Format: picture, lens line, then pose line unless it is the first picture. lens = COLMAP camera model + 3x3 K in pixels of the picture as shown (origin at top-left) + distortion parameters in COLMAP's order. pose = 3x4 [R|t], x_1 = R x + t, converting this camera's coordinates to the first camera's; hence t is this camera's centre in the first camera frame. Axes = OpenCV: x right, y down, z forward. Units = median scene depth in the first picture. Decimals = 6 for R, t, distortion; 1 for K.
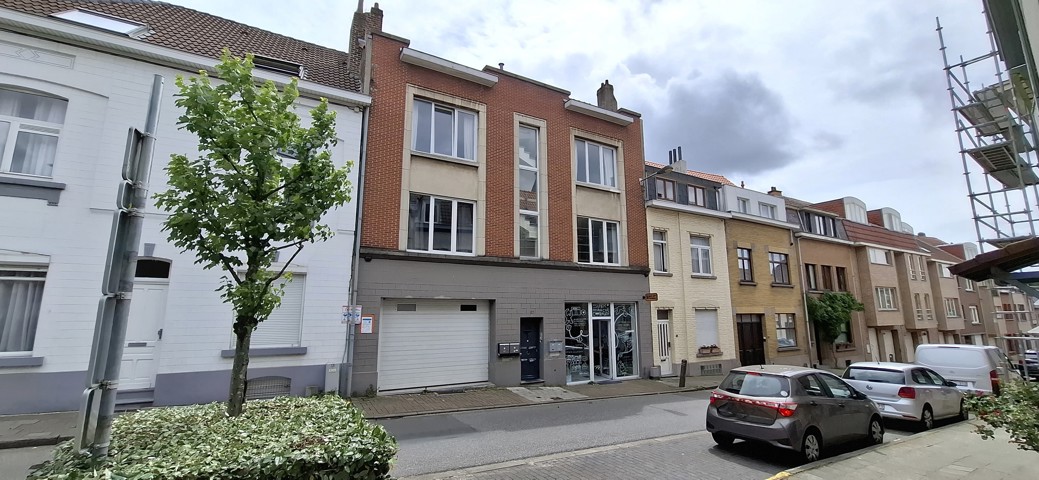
lens RADIAL K [[418.0, 0, 523.9], [0, 418.0, 240.0], [0, 0, 1]] dist [-0.003501, 0.000306]
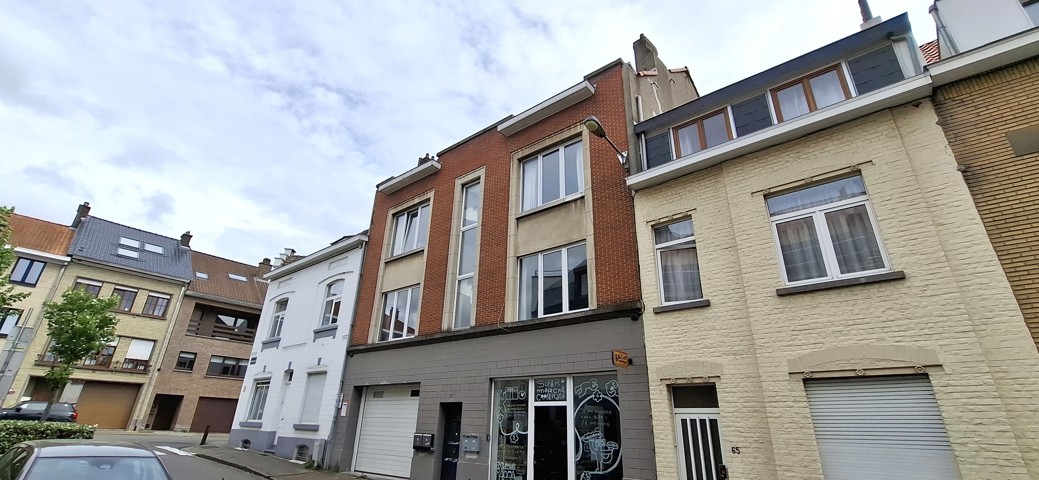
lens RADIAL K [[427.9, 0, 519.5], [0, 427.9, 240.0], [0, 0, 1]] dist [0.009043, 0.000089]
pose [[0.359908, -0.350475, -0.864658, 0.808669], [0.147392, 0.936483, -0.318237, 0.157087], [0.921272, -0.012907, 0.388705, 0.725513]]
